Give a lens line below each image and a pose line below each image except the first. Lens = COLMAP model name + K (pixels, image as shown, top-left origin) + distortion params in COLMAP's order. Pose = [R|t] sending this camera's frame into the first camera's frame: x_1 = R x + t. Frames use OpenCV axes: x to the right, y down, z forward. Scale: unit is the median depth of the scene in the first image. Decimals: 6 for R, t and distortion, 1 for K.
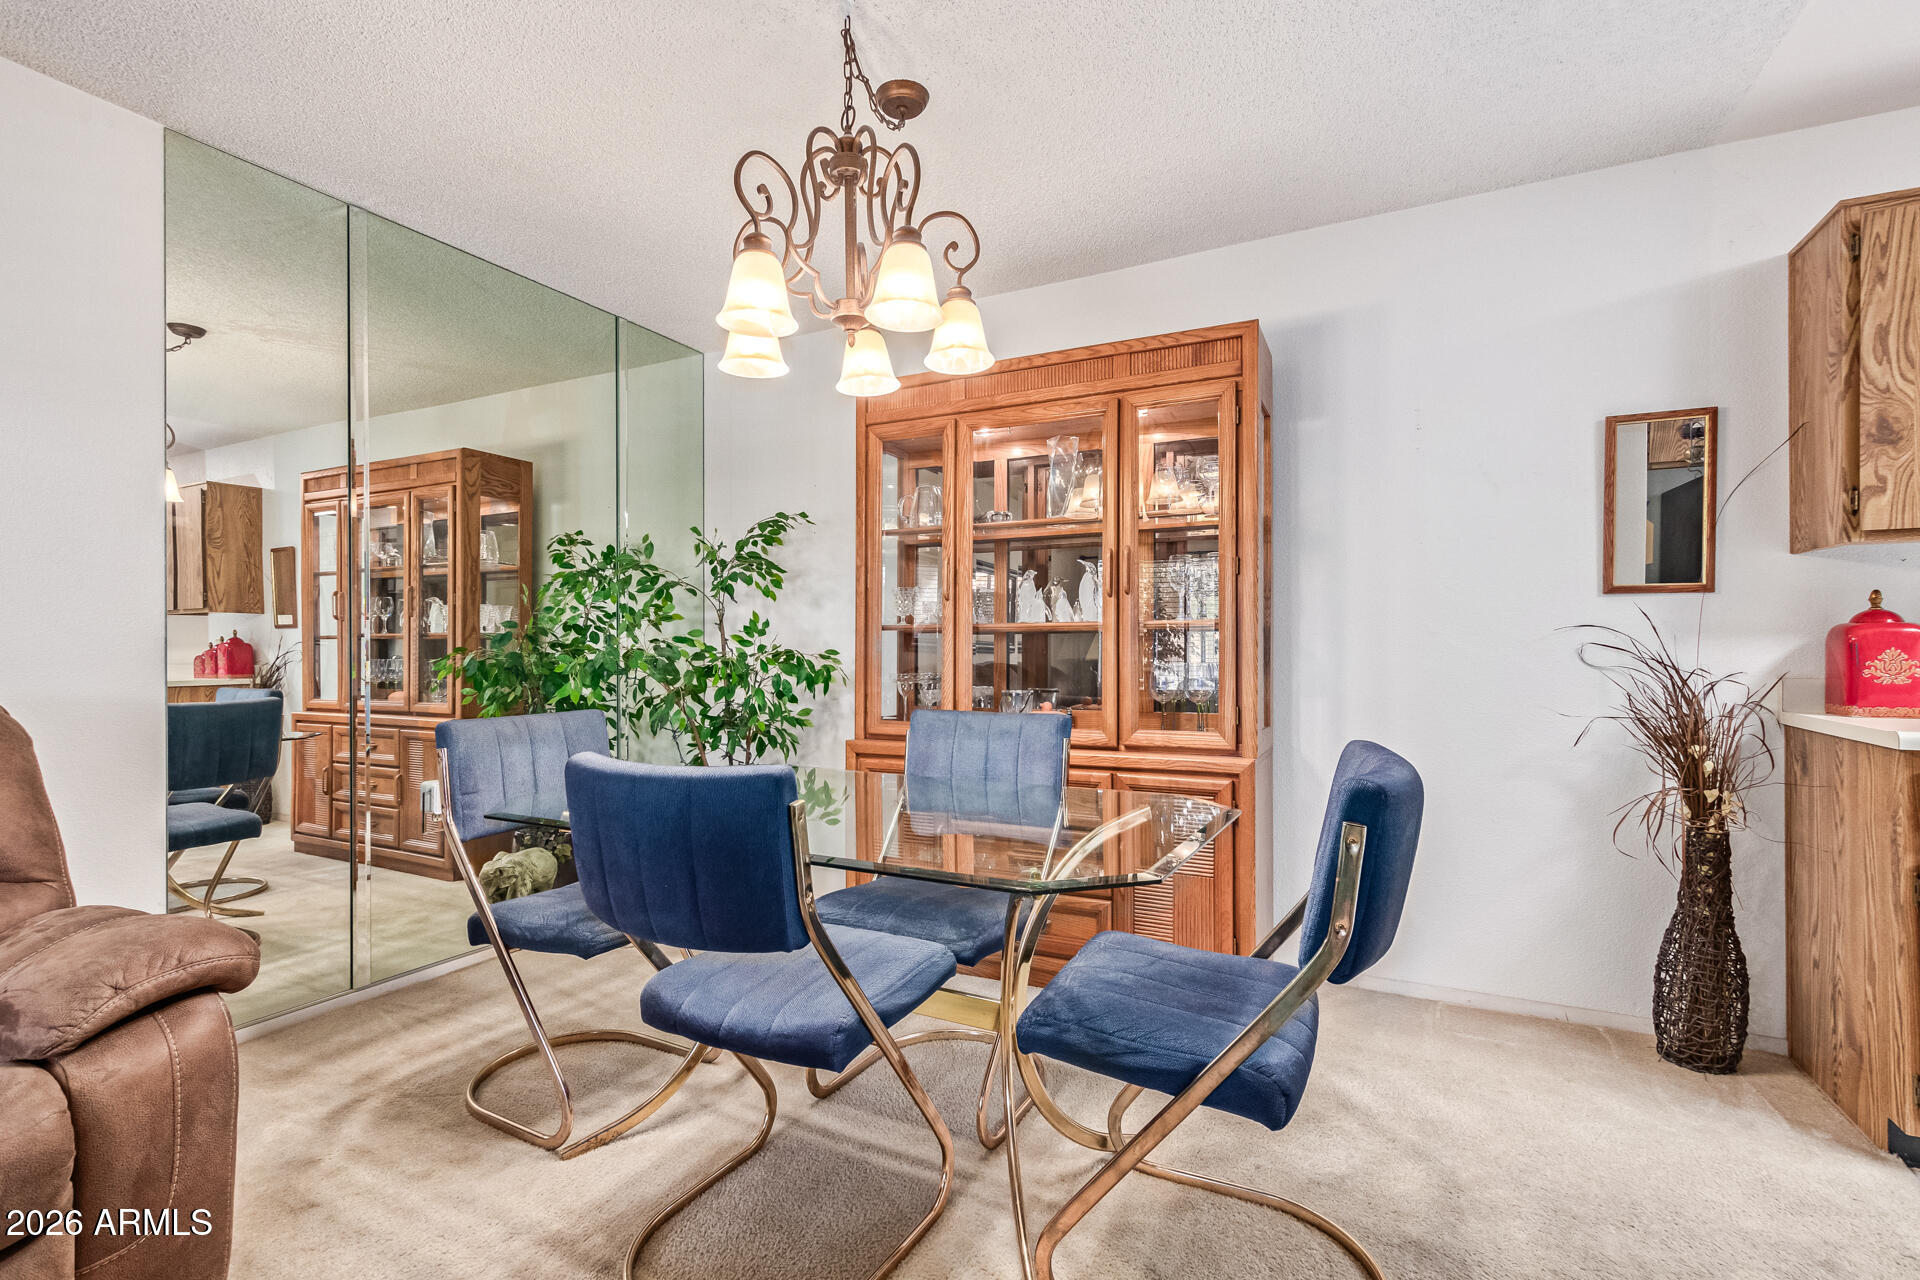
lens RADIAL K [[881.5, 0, 953.7], [0, 881.5, 647.2], [0, 0, 1]] dist [0.002942, 0.000276]
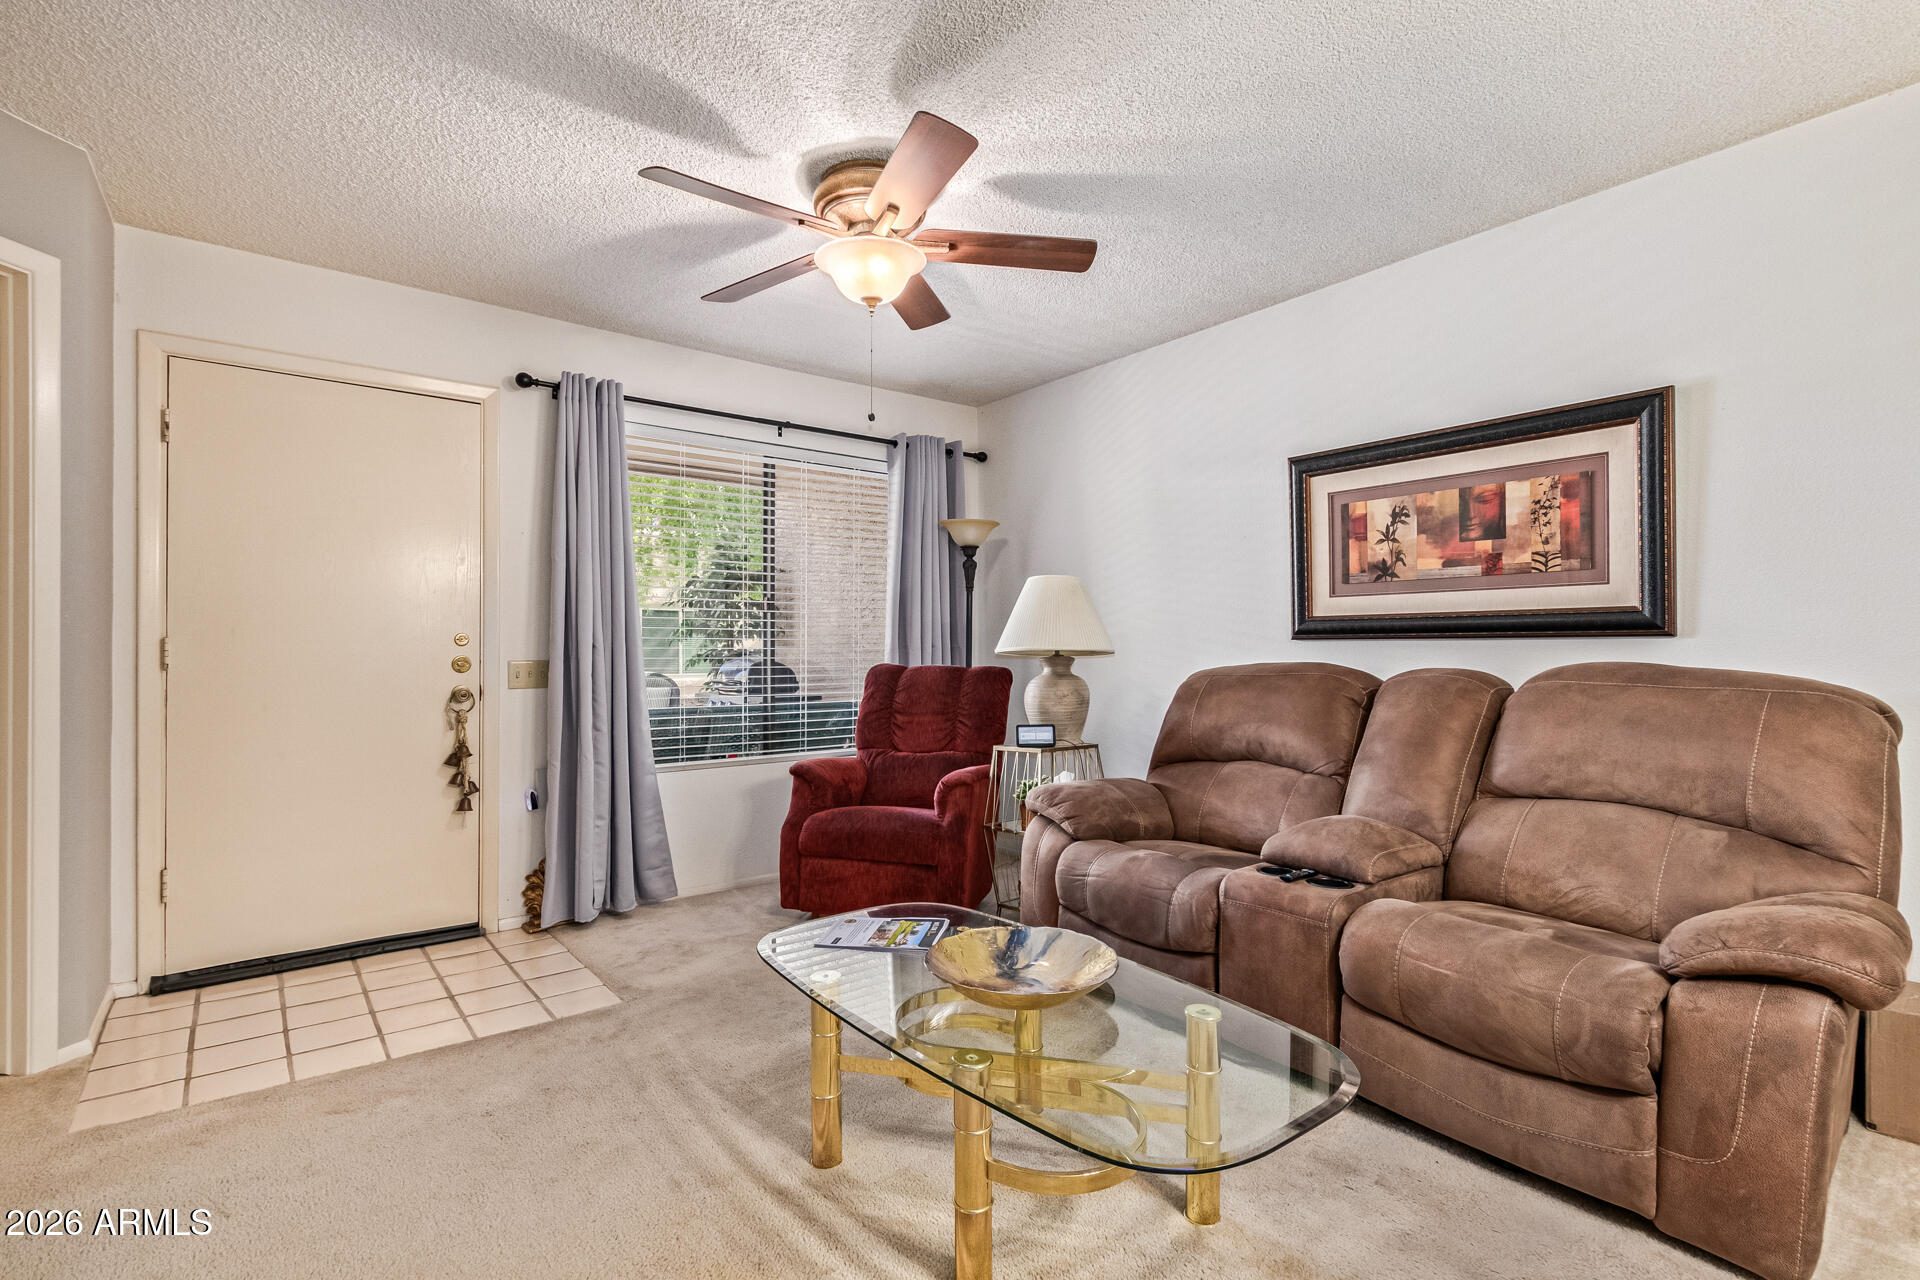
lens RADIAL K [[907.9, 0, 942.9], [0, 907.9, 637.4], [0, 0, 1]] dist [0.001270, -0.000034]
pose [[-0.433464, -0.008716, -0.901129, 0.242121], [0.000730, 0.999950, -0.010023, -0.001897], [0.901170, -0.005002, -0.433436, 0.251427]]
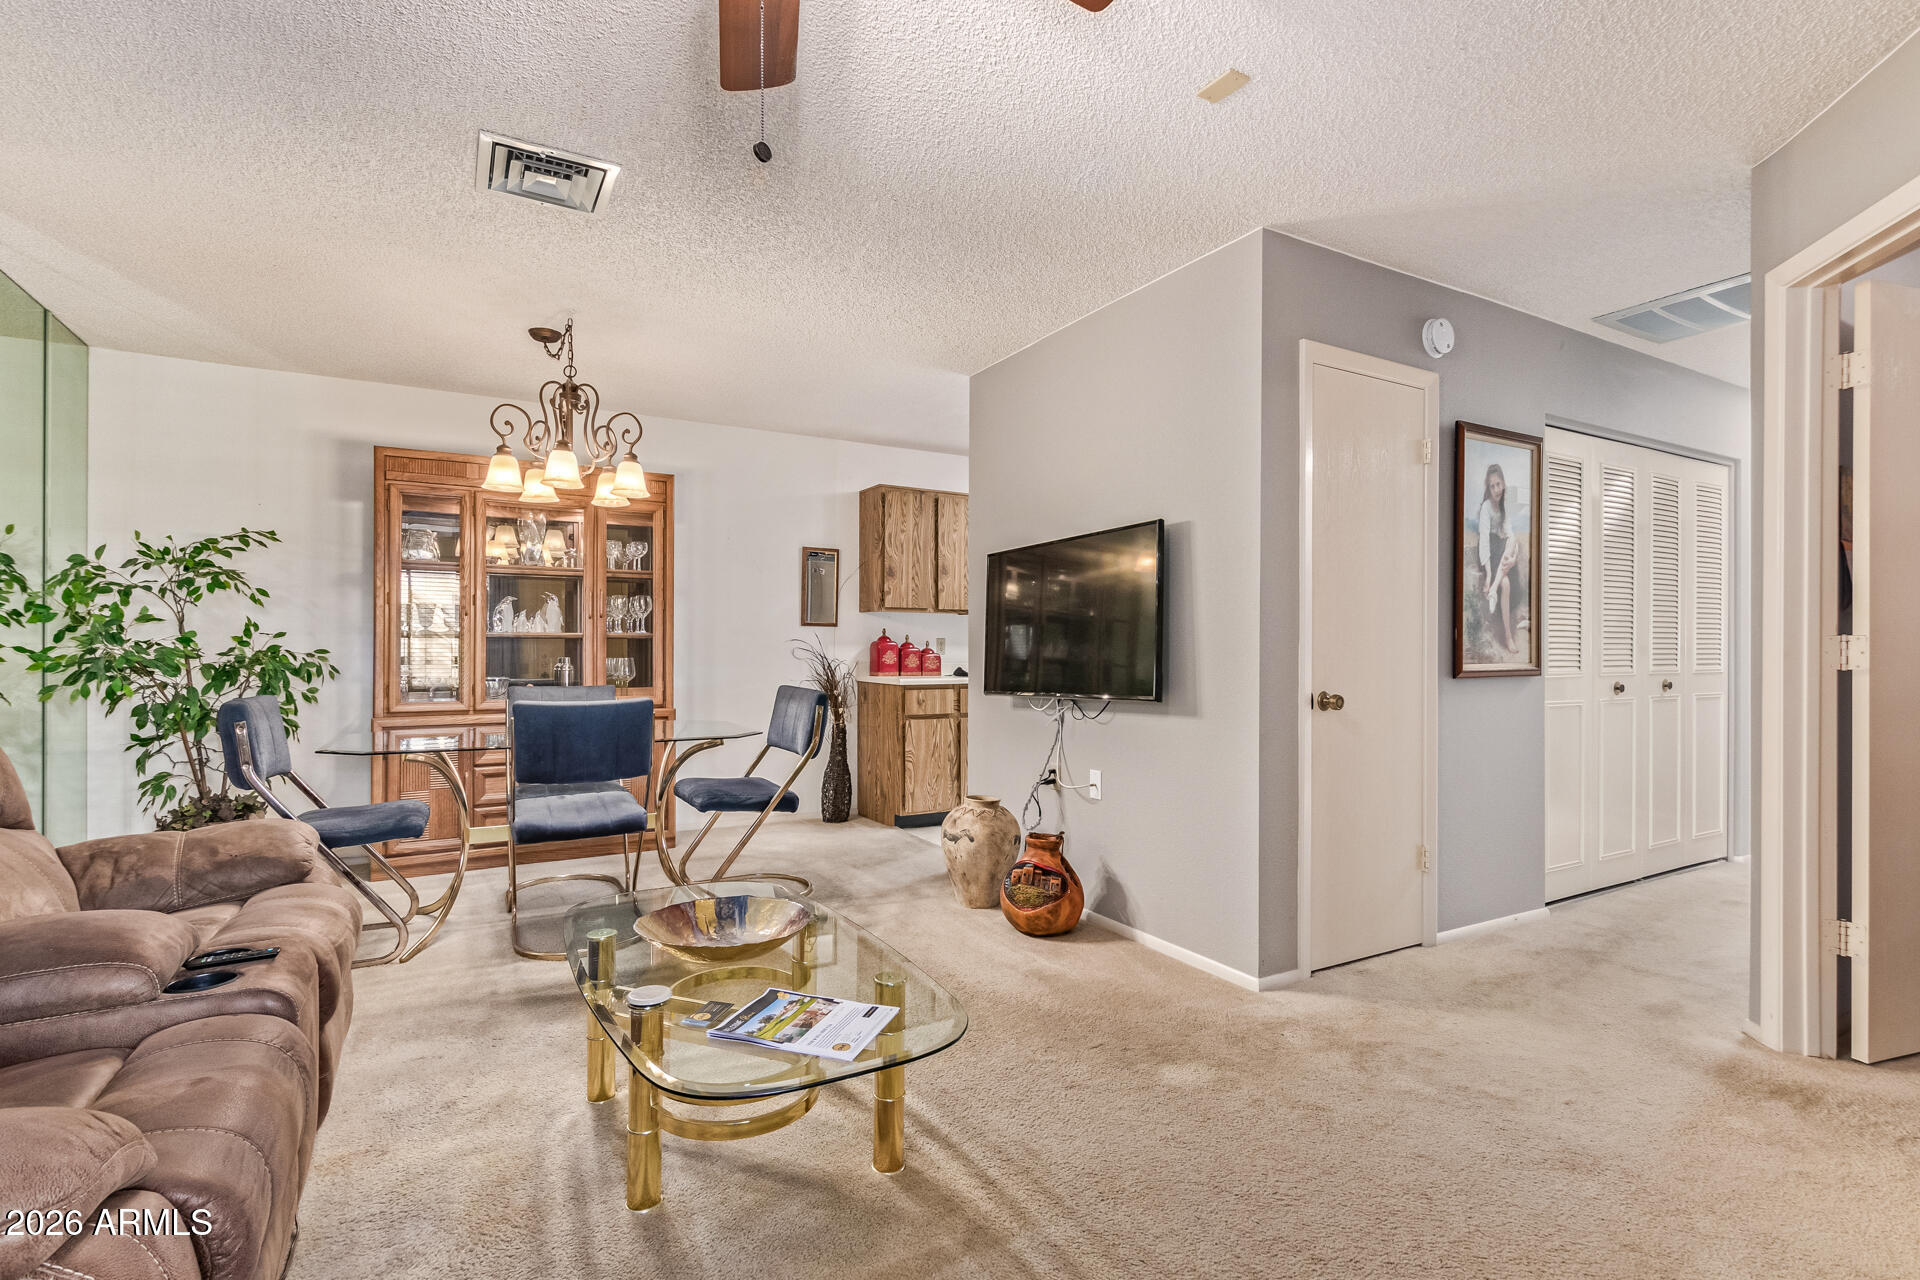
lens RADIAL K [[881.5, 0, 953.7], [0, 881.5, 647.2], [0, 0, 1]] dist [0.002942, 0.000276]
pose [[0.548196, 0.005732, 0.836331, -0.723667], [-0.004178, 0.999983, -0.004114, 0.001068], [-0.836340, -0.001239, 0.548210, -0.426480]]
